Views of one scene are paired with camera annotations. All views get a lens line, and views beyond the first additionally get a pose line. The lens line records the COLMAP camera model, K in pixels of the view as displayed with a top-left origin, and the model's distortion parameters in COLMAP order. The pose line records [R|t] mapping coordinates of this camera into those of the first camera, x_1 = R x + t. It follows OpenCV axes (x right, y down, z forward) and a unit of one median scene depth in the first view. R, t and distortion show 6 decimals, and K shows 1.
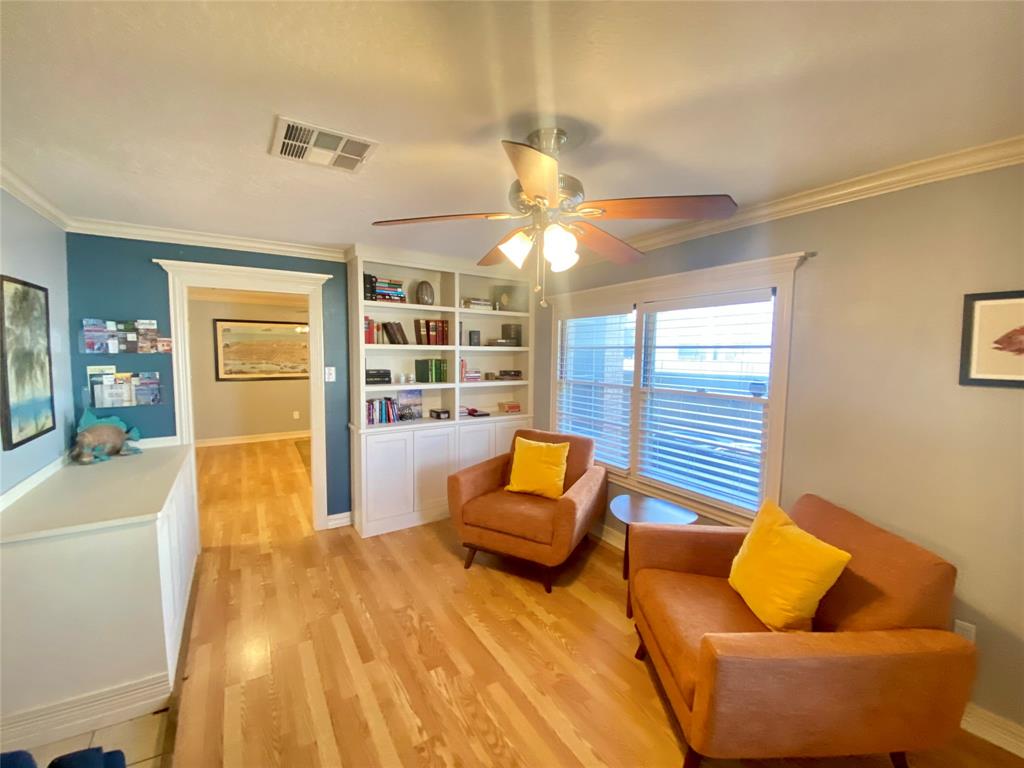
lens RADIAL K [[418.4, 0, 512.0], [0, 418.4, 384.0], [0, 0, 1]] dist [-0.002793, -0.013163]
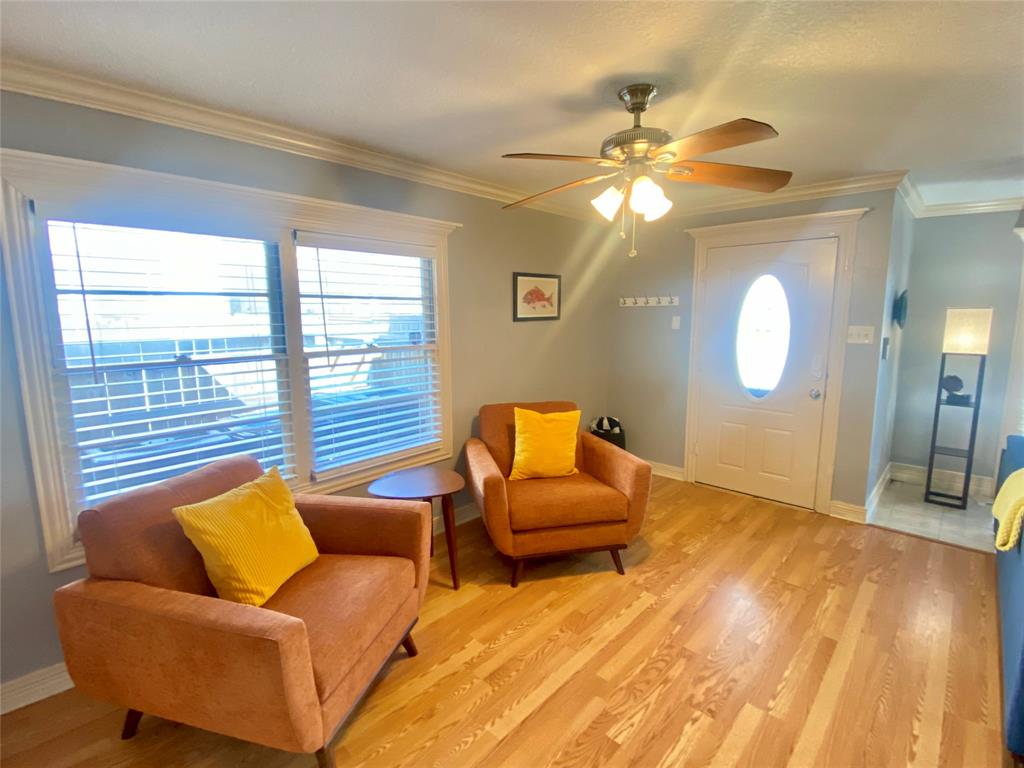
lens RADIAL K [[487.9, 0, 512.0], [0, 487.9, 384.0], [0, 0, 1]] dist [0.045215, -0.033412]
pose [[-0.250854, -0.158562, 0.954951, -0.884663], [0.067786, 0.981195, 0.180727, -0.102459], [-0.965649, 0.110068, -0.235388, 1.321566]]
